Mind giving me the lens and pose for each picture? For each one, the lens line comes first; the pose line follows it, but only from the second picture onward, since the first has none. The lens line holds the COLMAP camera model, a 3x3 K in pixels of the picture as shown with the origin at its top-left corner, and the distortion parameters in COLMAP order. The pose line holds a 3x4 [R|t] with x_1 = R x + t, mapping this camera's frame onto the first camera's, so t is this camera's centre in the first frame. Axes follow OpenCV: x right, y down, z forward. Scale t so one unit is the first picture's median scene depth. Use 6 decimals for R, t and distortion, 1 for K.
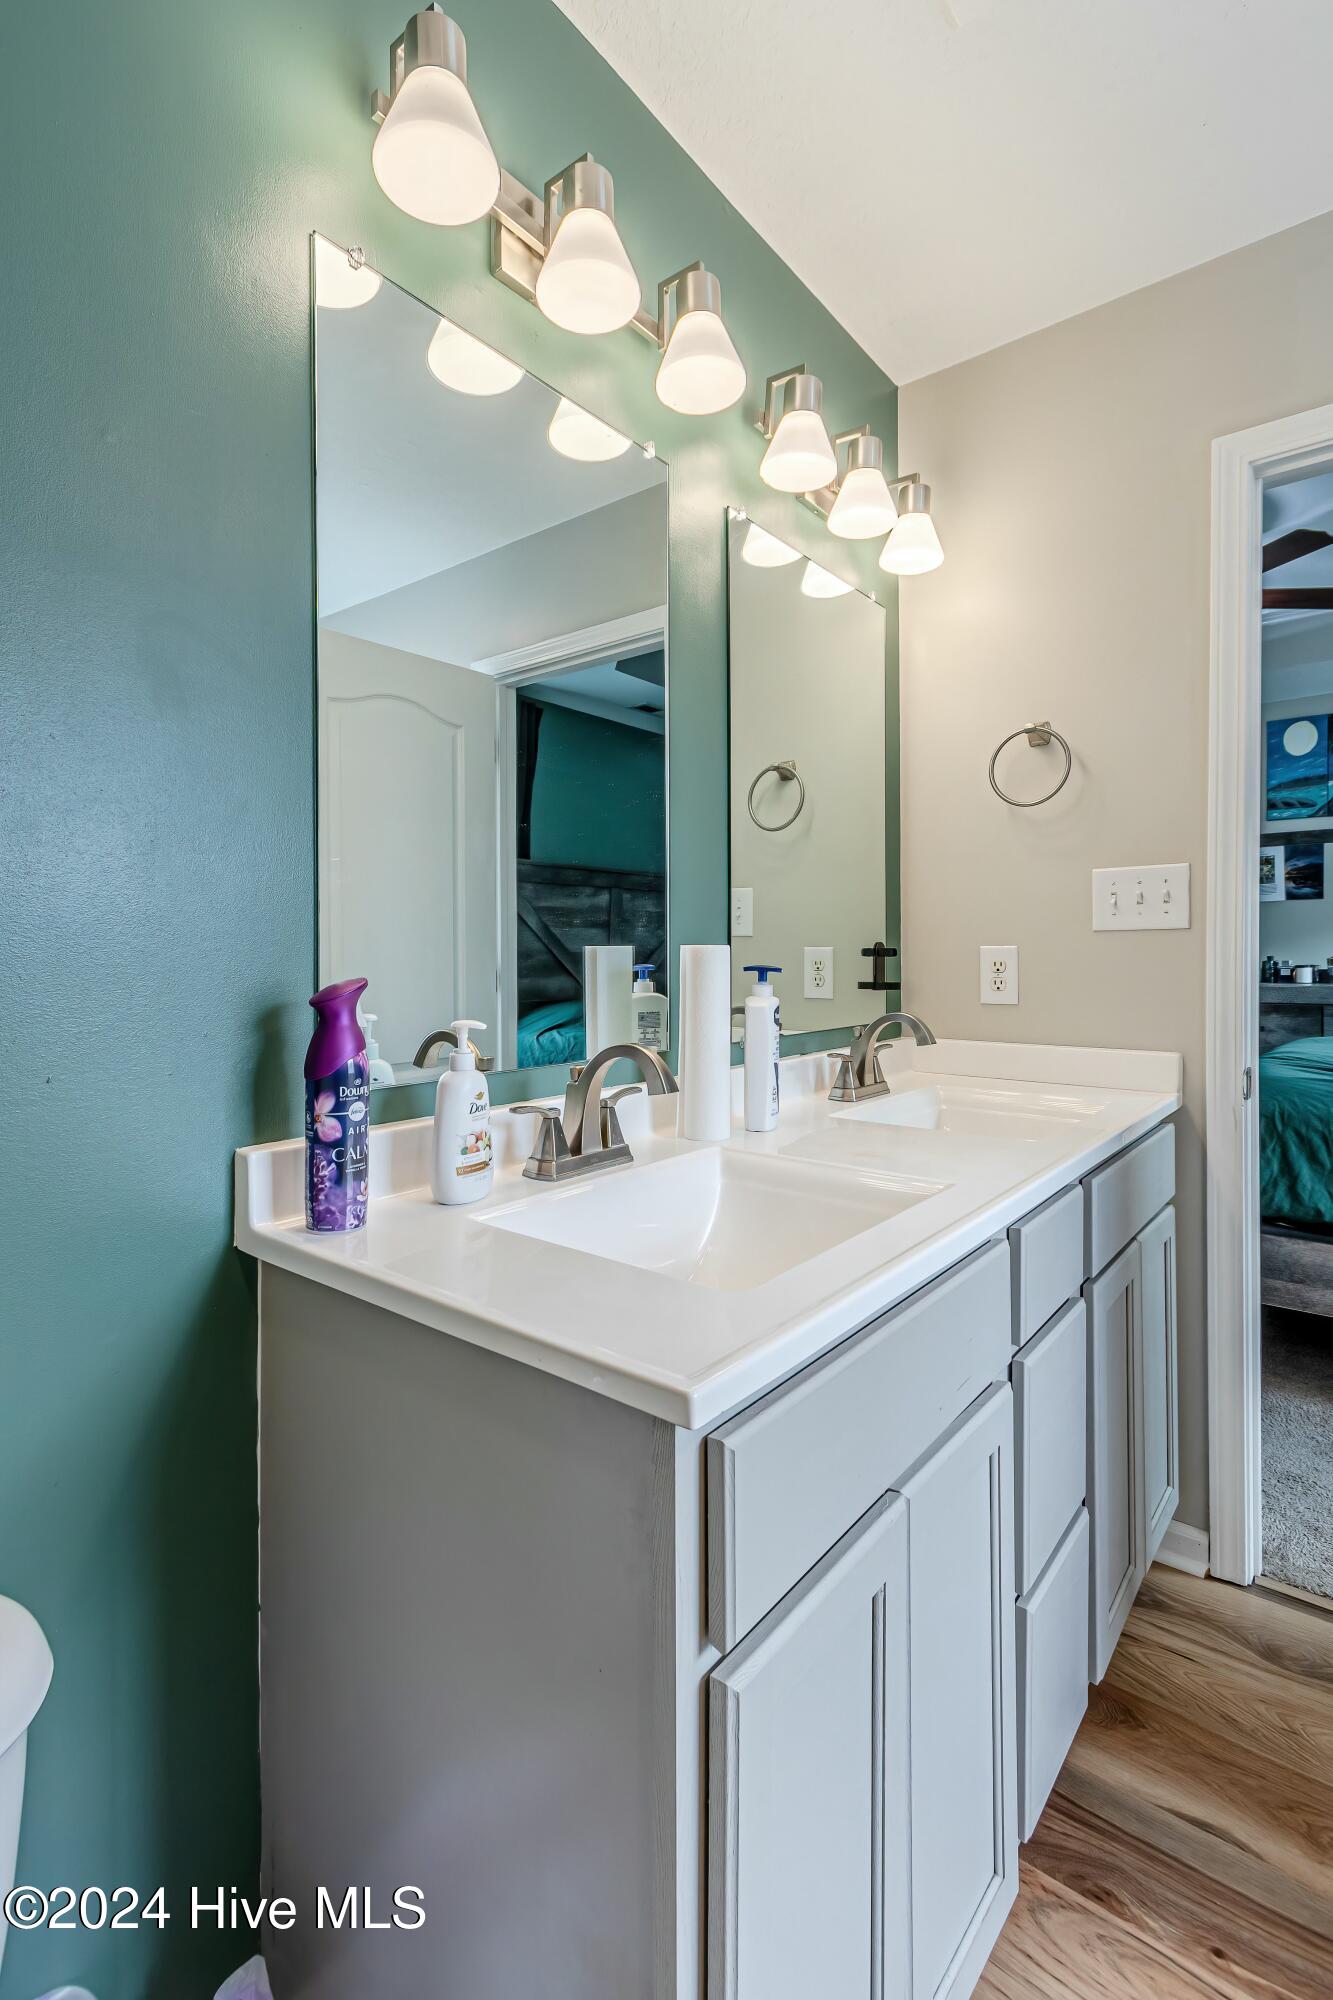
lens RADIAL K [[910.6, 0, 660.7], [0, 910.6, 950.8], [0, 0, 1]] dist [0.002349, 0.000080]
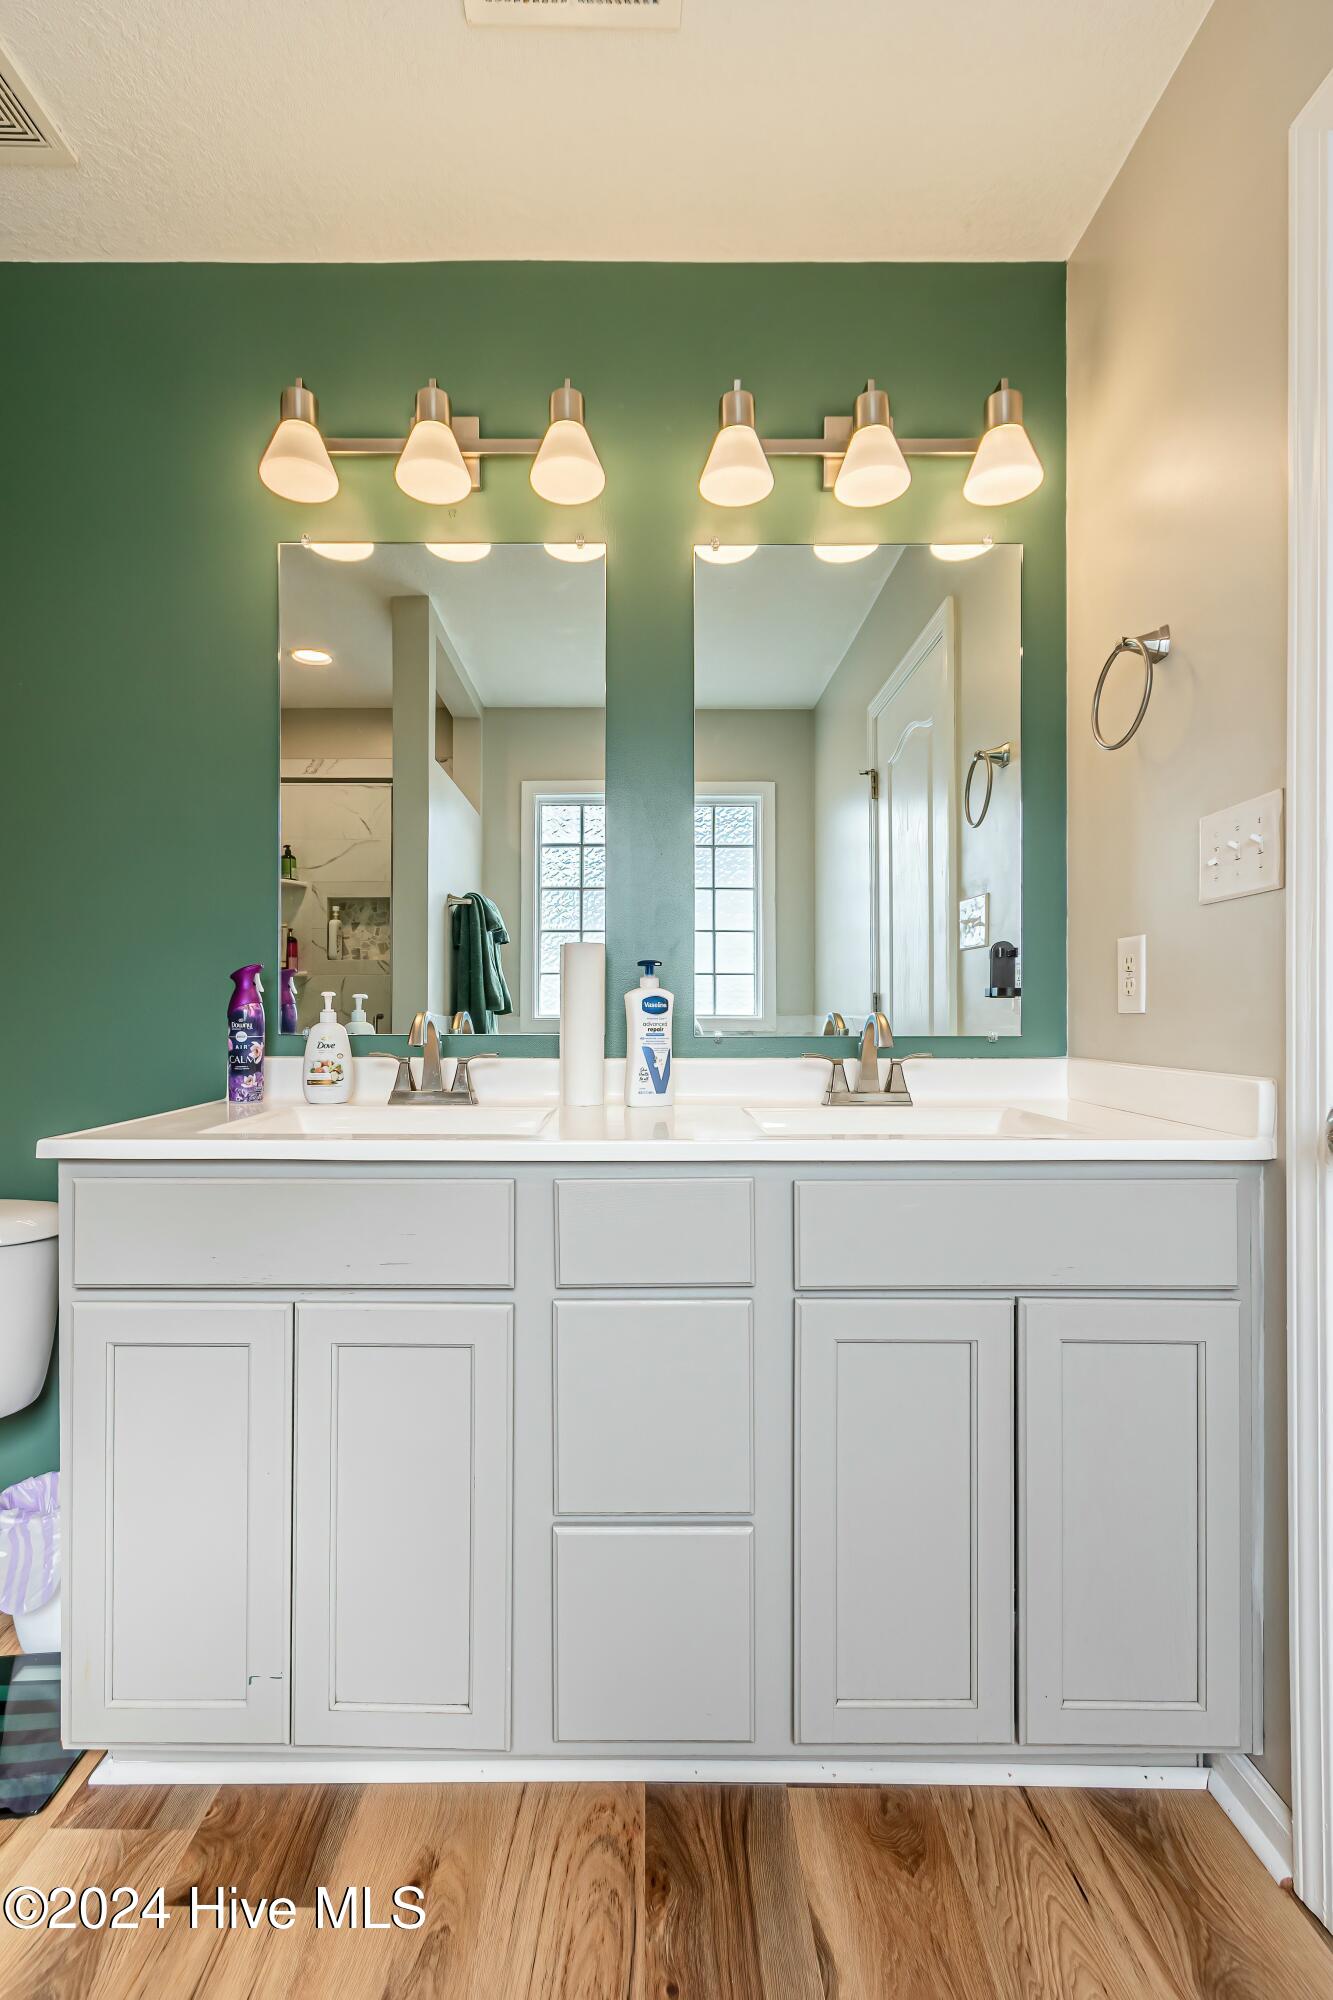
lens RADIAL K [[922.2, 0, 666.5], [0, 922.2, 1000.0], [0, 0, 1]] dist [0.004998, -0.000051]
pose [[0.641371, -0.010457, -0.767160, 1.202514], [0.002773, 0.999932, -0.011312, 0.093407], [0.767226, 0.005128, 0.641356, 0.348390]]
